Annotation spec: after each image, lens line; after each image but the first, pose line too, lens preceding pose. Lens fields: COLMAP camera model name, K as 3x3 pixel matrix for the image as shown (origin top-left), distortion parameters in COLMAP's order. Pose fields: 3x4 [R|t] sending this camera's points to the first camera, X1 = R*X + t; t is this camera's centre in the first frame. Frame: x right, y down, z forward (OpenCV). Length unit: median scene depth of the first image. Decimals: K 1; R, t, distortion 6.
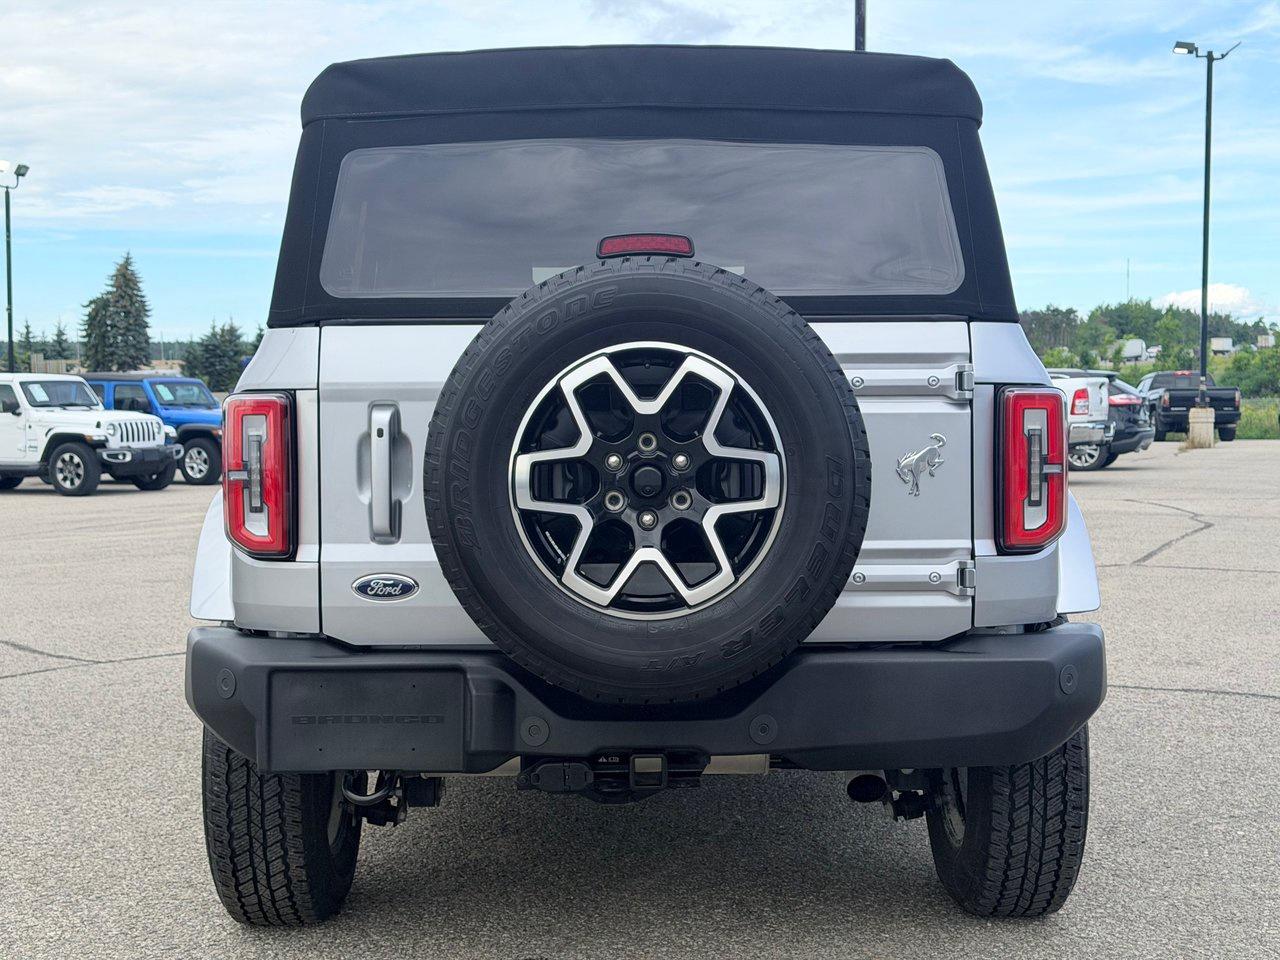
lens RADIAL K [[1756.1, 0, 640.0], [0, 1756.1, 480.0], [0, 0, 1]] dist [0.155988, -0.068060]
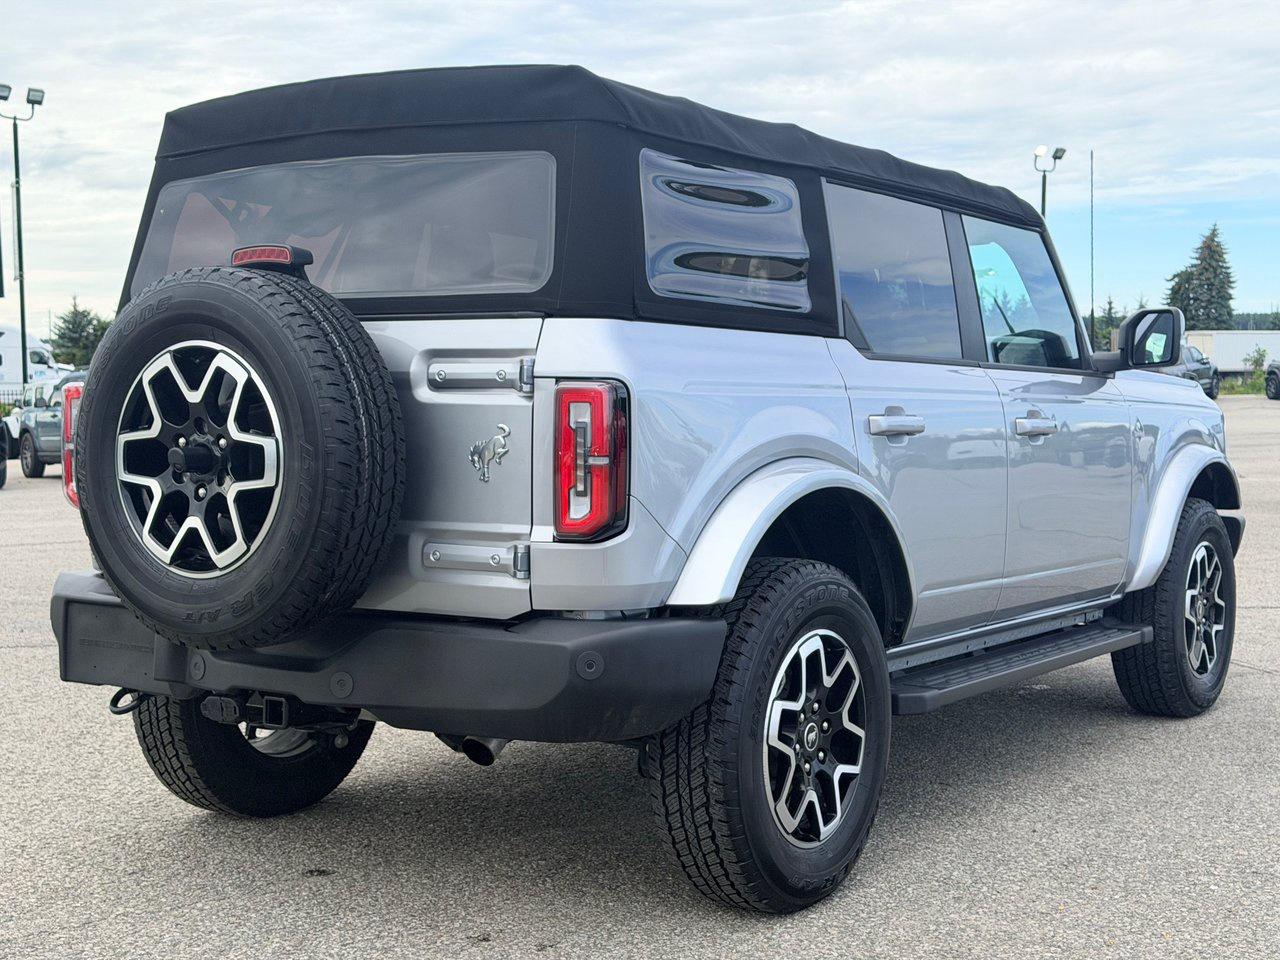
lens RADIAL K [[1756.1, 0, 640.0], [0, 1756.1, 480.0], [0, 0, 1]] dist [0.155988, -0.068060]
pose [[0.824765, 0.036561, -0.564293, 0.834882], [-0.028125, 0.999325, 0.023640, -0.020154], [0.564776, -0.003627, 0.825236, 0.174197]]
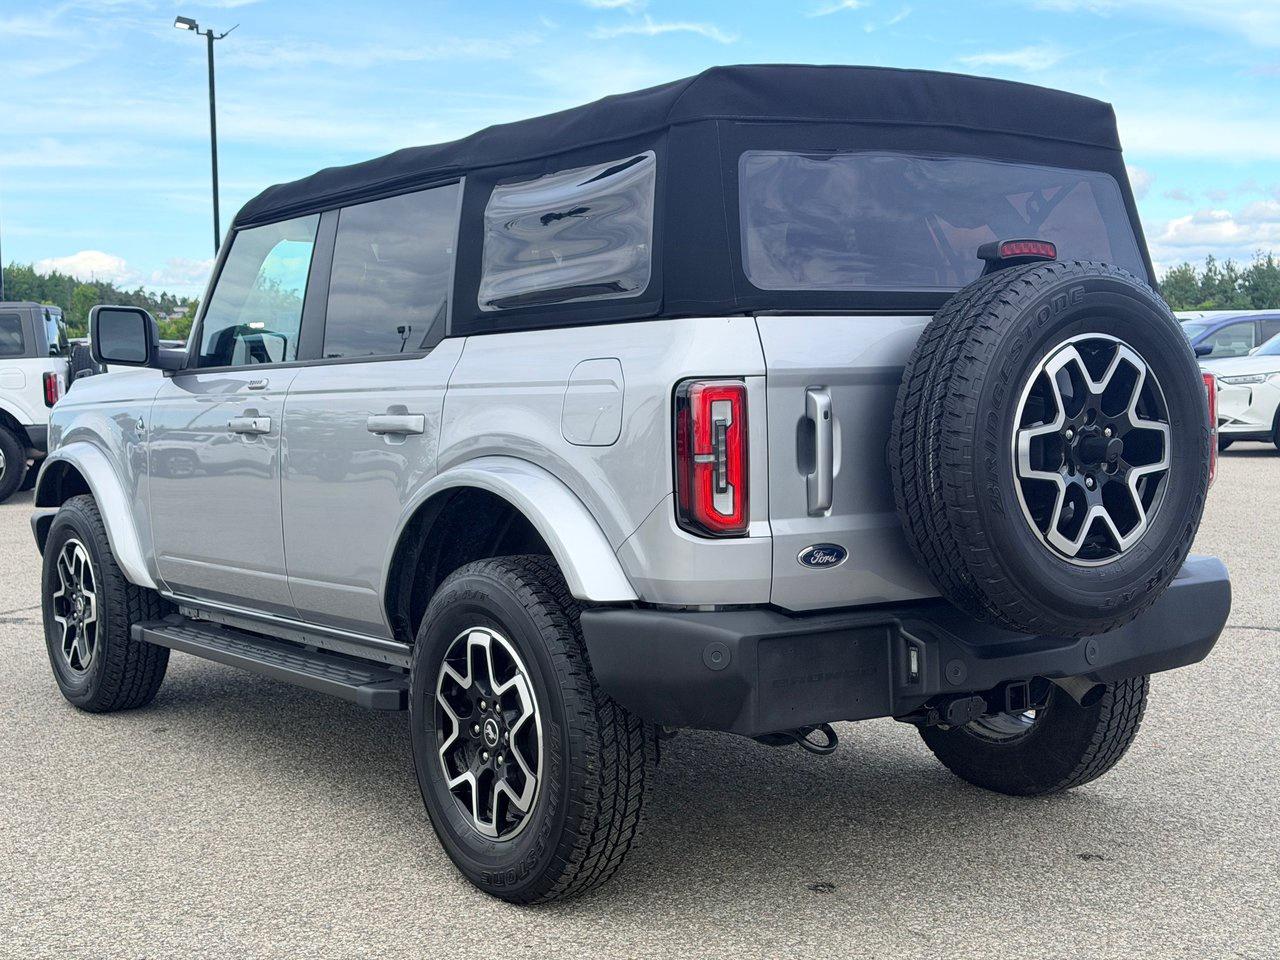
lens RADIAL K [[1756.1, 0, 640.0], [0, 1756.1, 480.0], [0, 0, 1]] dist [0.155988, -0.068060]
pose [[0.828960, -0.041310, 0.557781, -0.843346], [0.031306, 0.999132, 0.027471, -0.019805], [-0.558431, -0.005310, 0.829534, 0.156968]]
